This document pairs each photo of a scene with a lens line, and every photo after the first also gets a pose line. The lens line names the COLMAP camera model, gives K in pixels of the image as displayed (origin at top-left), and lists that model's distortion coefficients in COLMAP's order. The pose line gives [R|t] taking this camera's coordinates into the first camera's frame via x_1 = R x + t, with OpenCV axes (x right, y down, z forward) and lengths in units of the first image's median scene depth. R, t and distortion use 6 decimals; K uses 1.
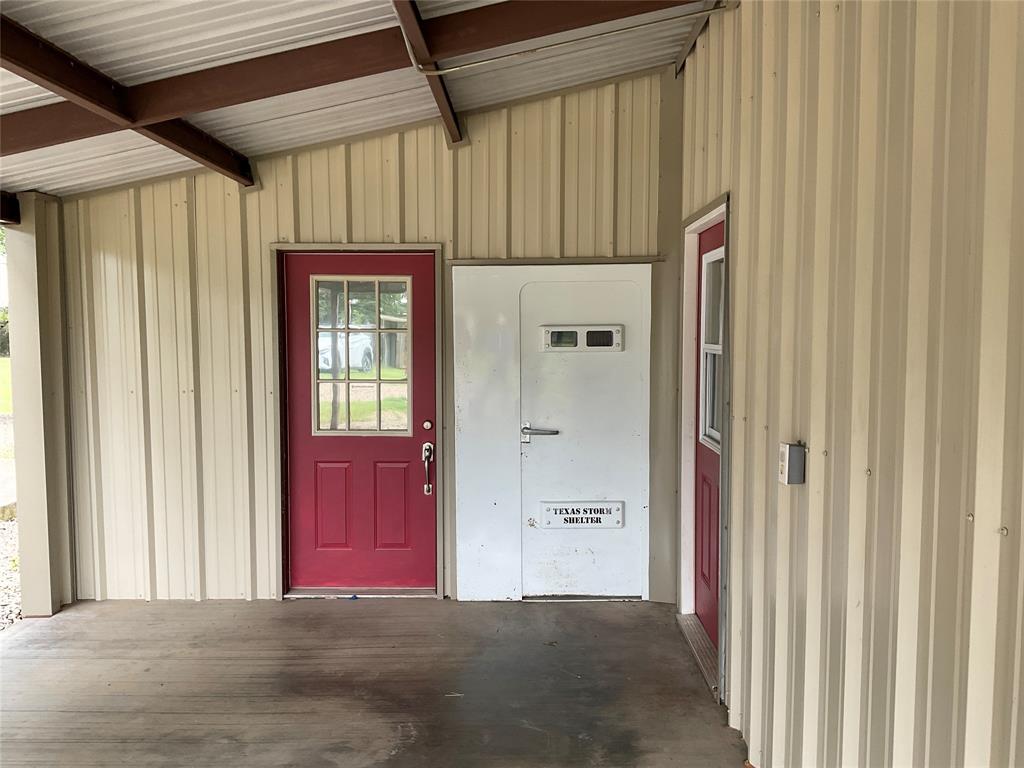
lens RADIAL K [[844.2, 0, 512.0], [0, 844.2, 384.0], [0, 0, 1]] dist [0.102143, -0.204739]
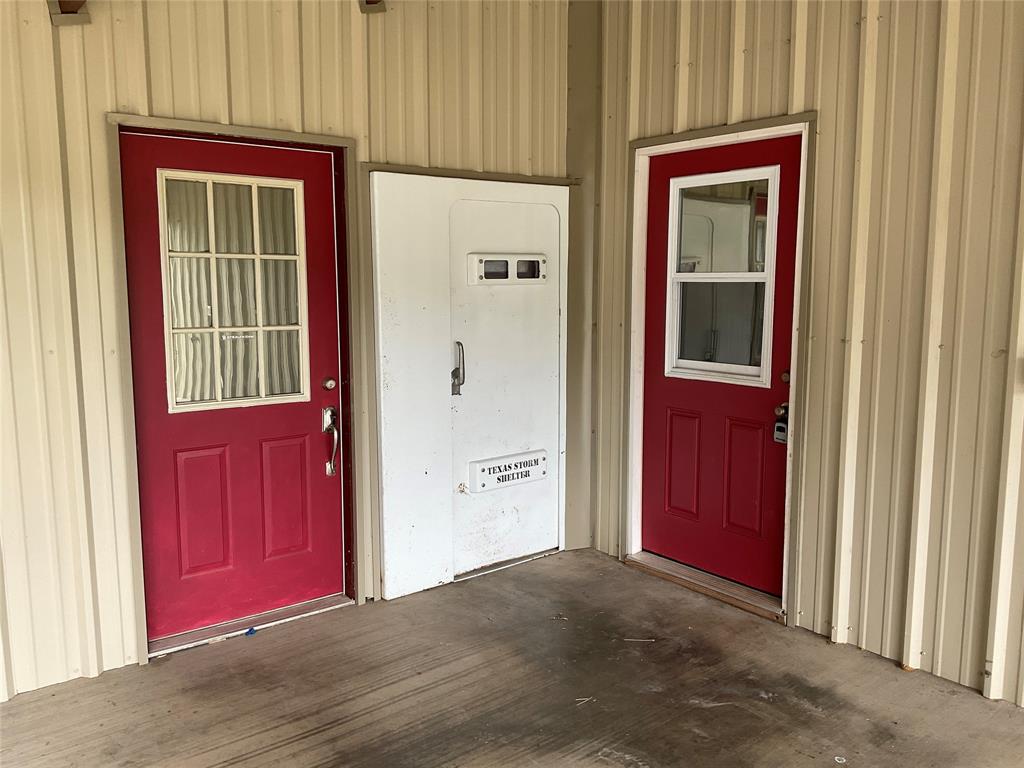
lens RADIAL K [[844.2, 0, 512.0], [0, 844.2, 384.0], [0, 0, 1]] dist [0.102143, -0.204739]
pose [[0.772331, -0.079244, 0.630258, -0.464339], [0.040689, 0.996322, 0.075409, -0.001850], [-0.633916, -0.032596, 0.772715, 0.320407]]
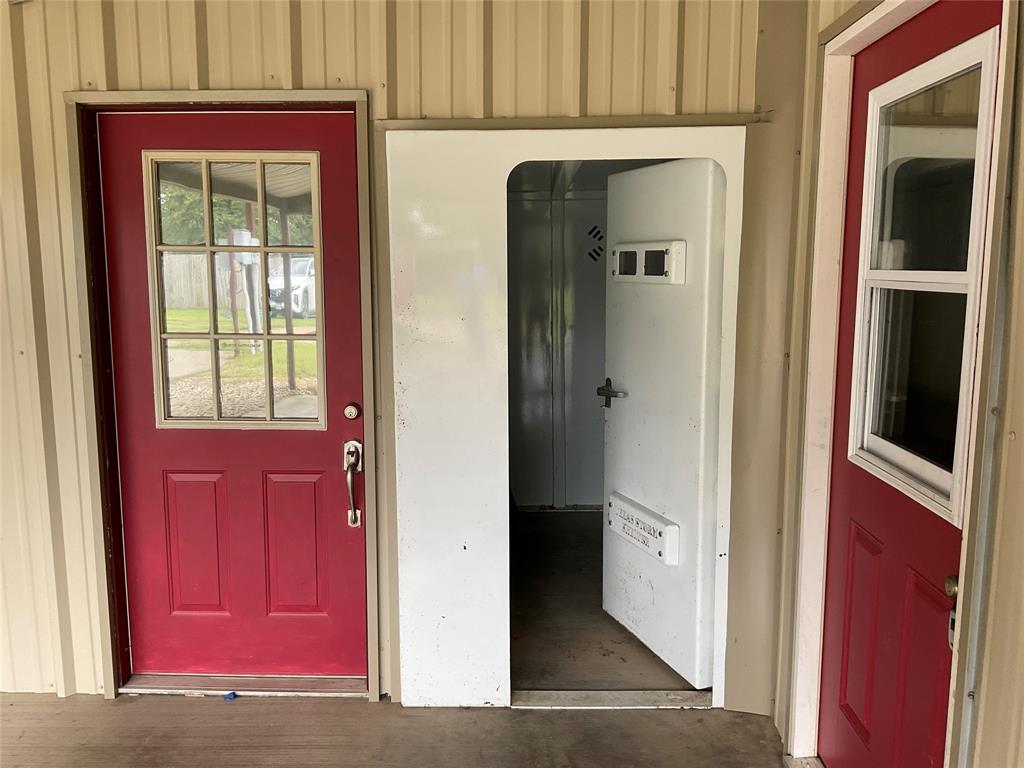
lens RADIAL K [[844.2, 0, 512.0], [0, 844.2, 384.0], [0, 0, 1]] dist [0.102143, -0.204739]
pose [[0.999993, 0.003067, -0.002350, 0.013881], [-0.002885, 0.997255, 0.073990, -0.014910], [0.002570, -0.073982, 0.997256, 0.423983]]
